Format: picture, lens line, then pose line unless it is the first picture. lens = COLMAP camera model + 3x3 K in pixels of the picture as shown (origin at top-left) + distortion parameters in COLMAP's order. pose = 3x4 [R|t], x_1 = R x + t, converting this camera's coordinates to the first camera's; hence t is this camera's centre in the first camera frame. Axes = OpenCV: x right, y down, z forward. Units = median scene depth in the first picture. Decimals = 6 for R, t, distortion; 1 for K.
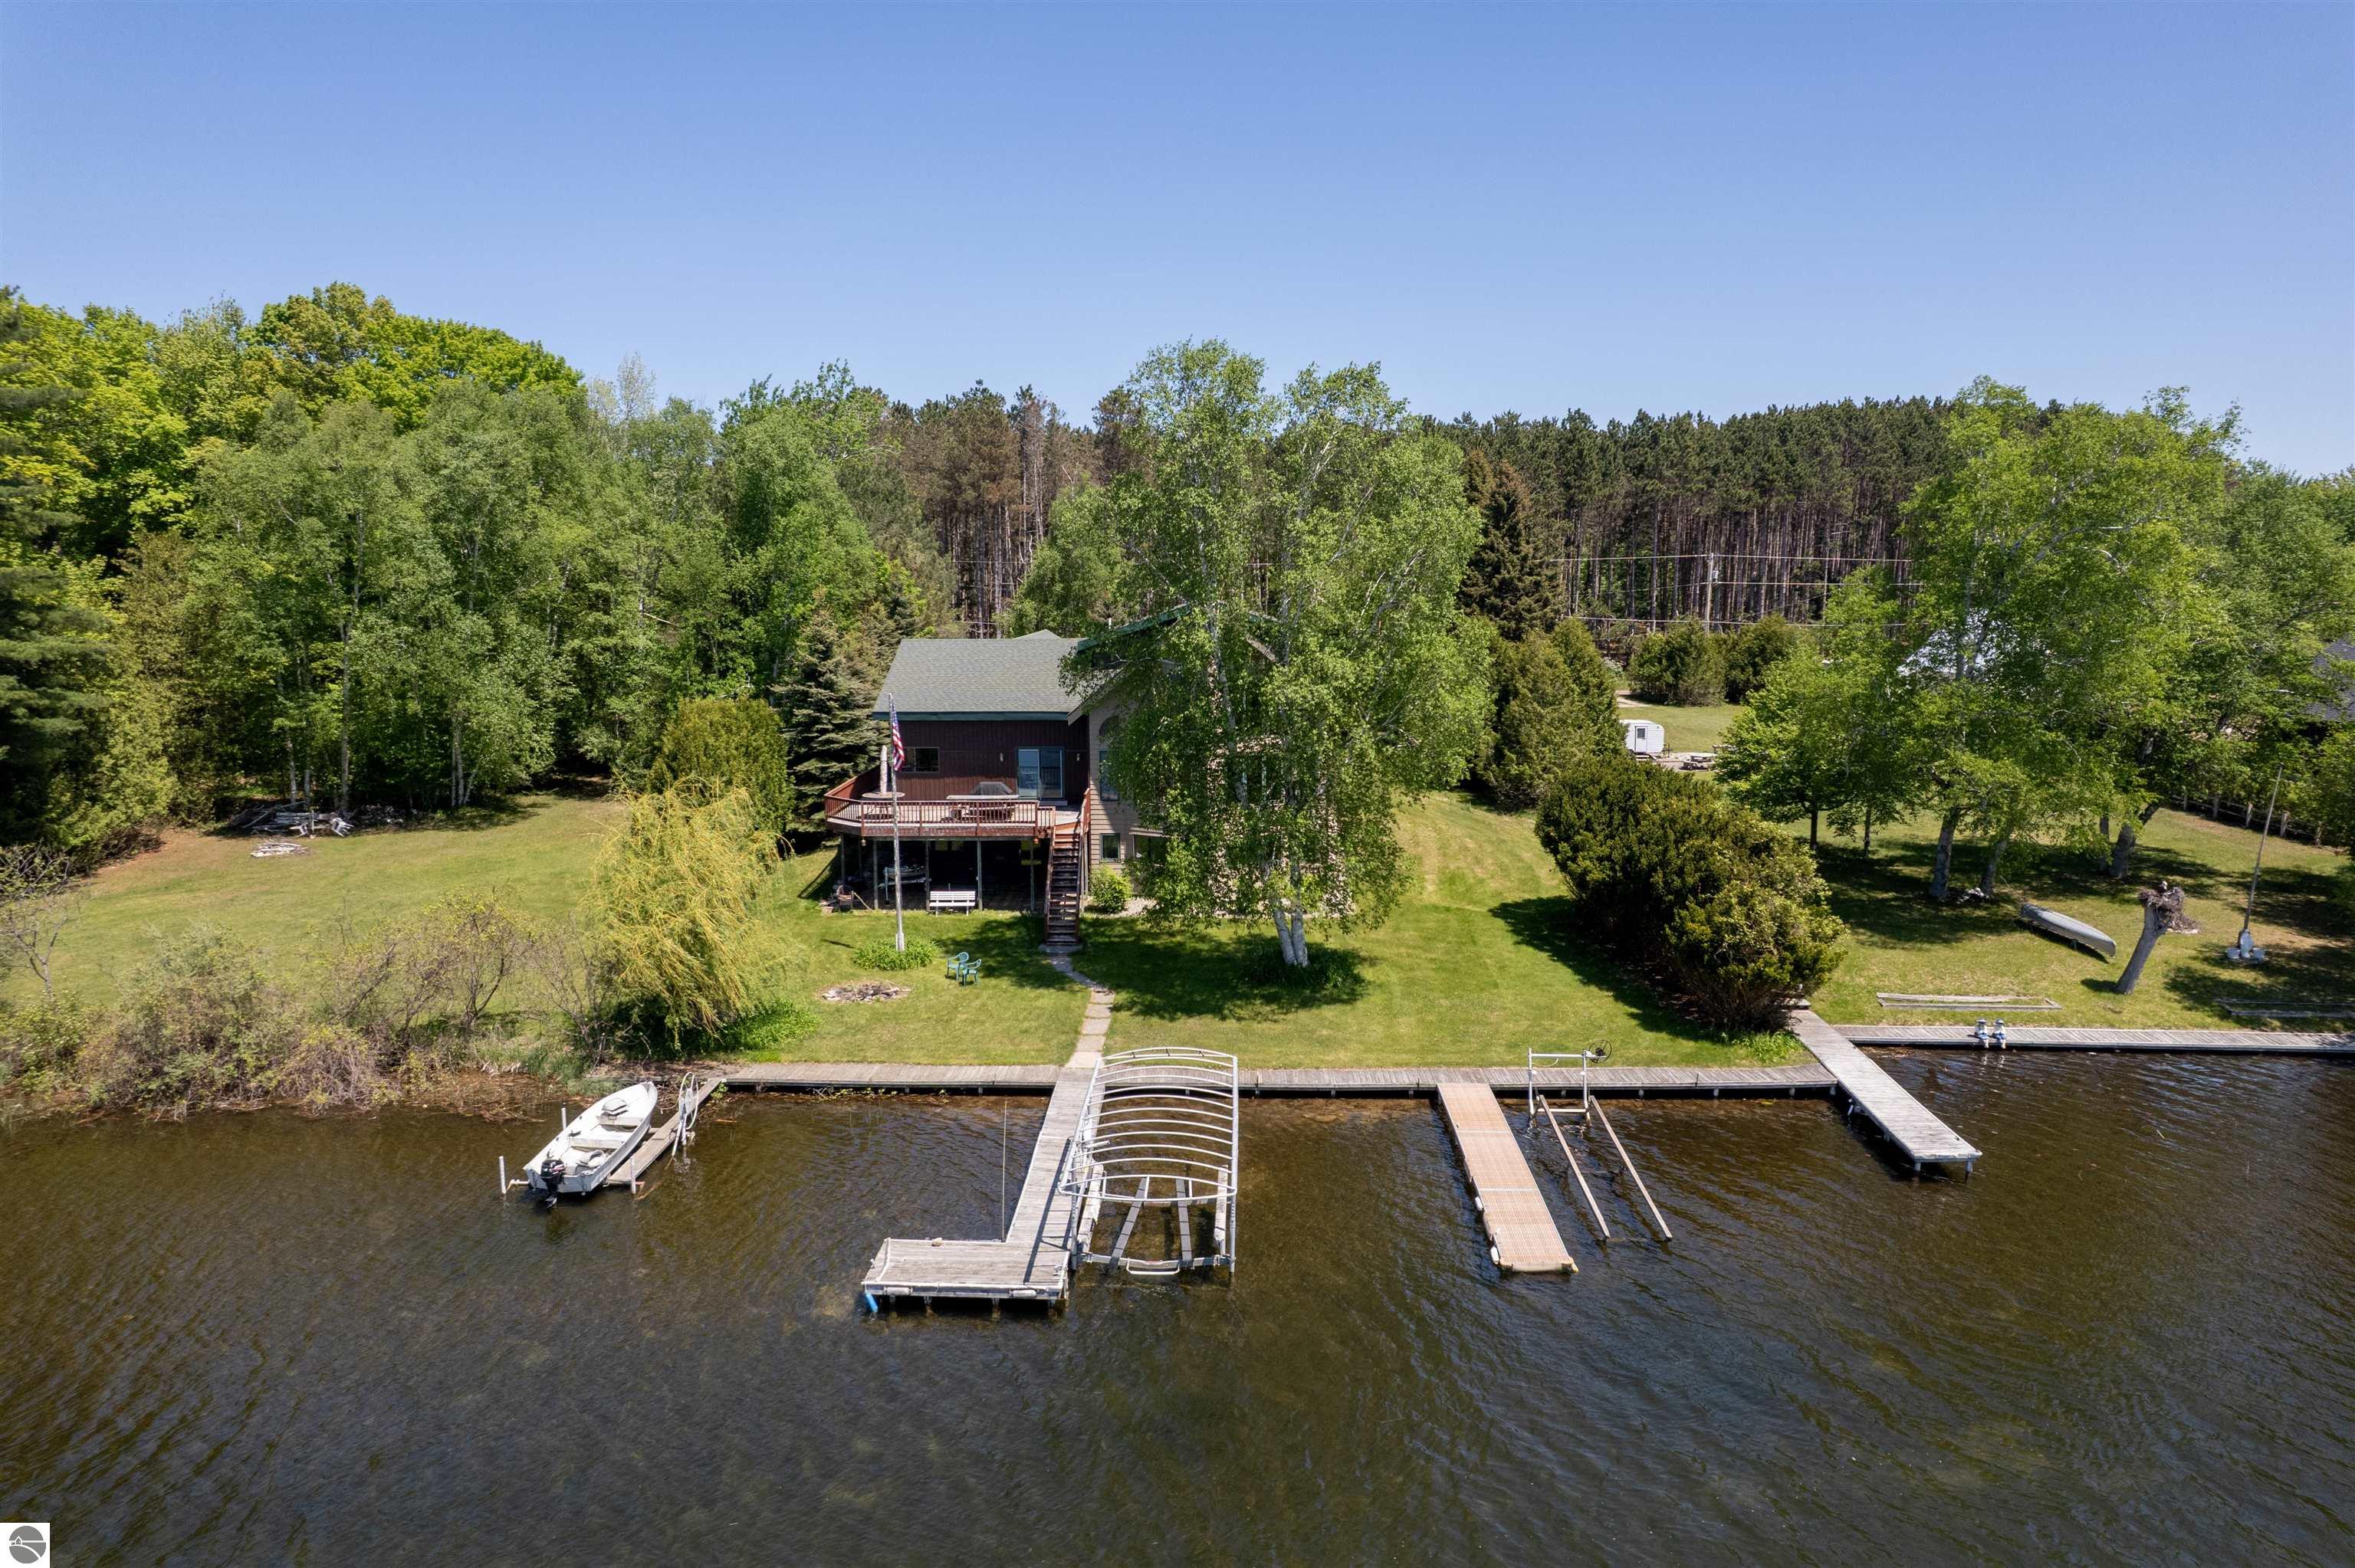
lens RADIAL K [[1505.0, 0, 1177.5], [0, 1505.0, 784.0], [0, 0, 1]] dist [-0.028184, -0.000867]
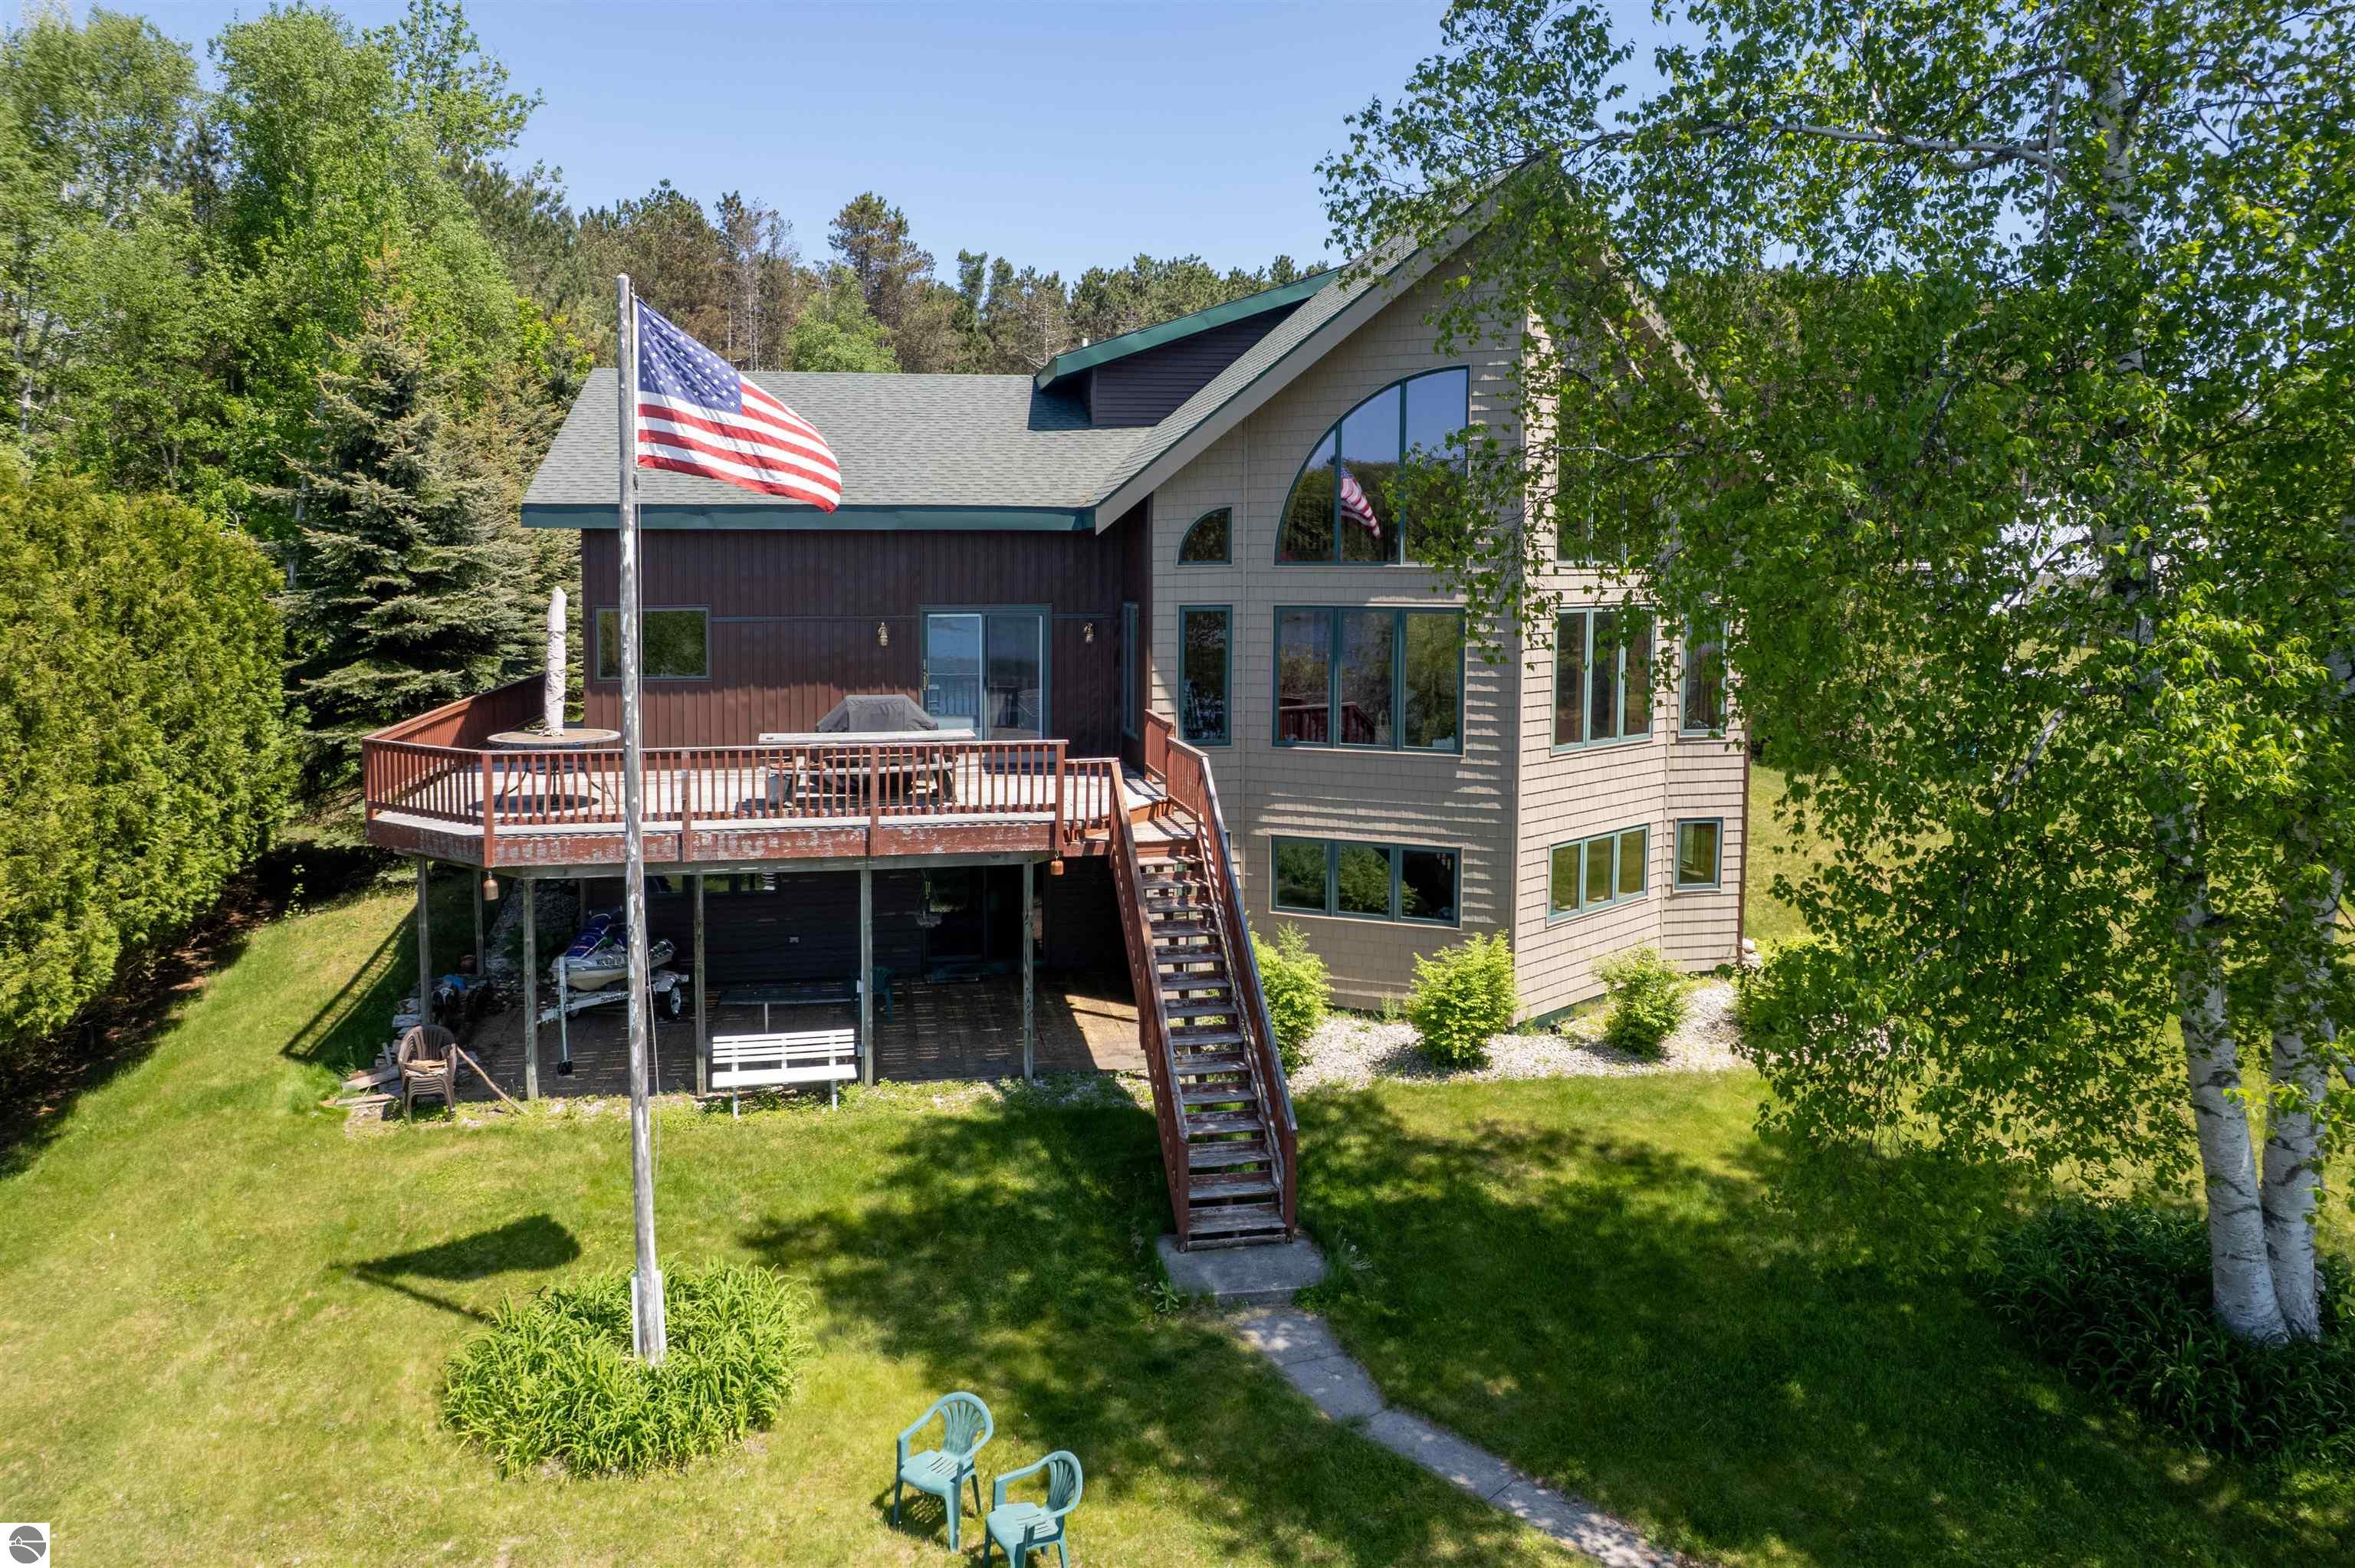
lens RADIAL K [[1603.3, 0, 1164.8], [0, 1603.3, 615.0], [0, 0, 1]] dist [-0.021582, 0.001860]
pose [[0.980654, -0.005860, 0.195663, -0.131348], [0.022613, 0.996251, -0.083499, 0.012728], [-0.194441, 0.086308, 0.977110, 0.619372]]
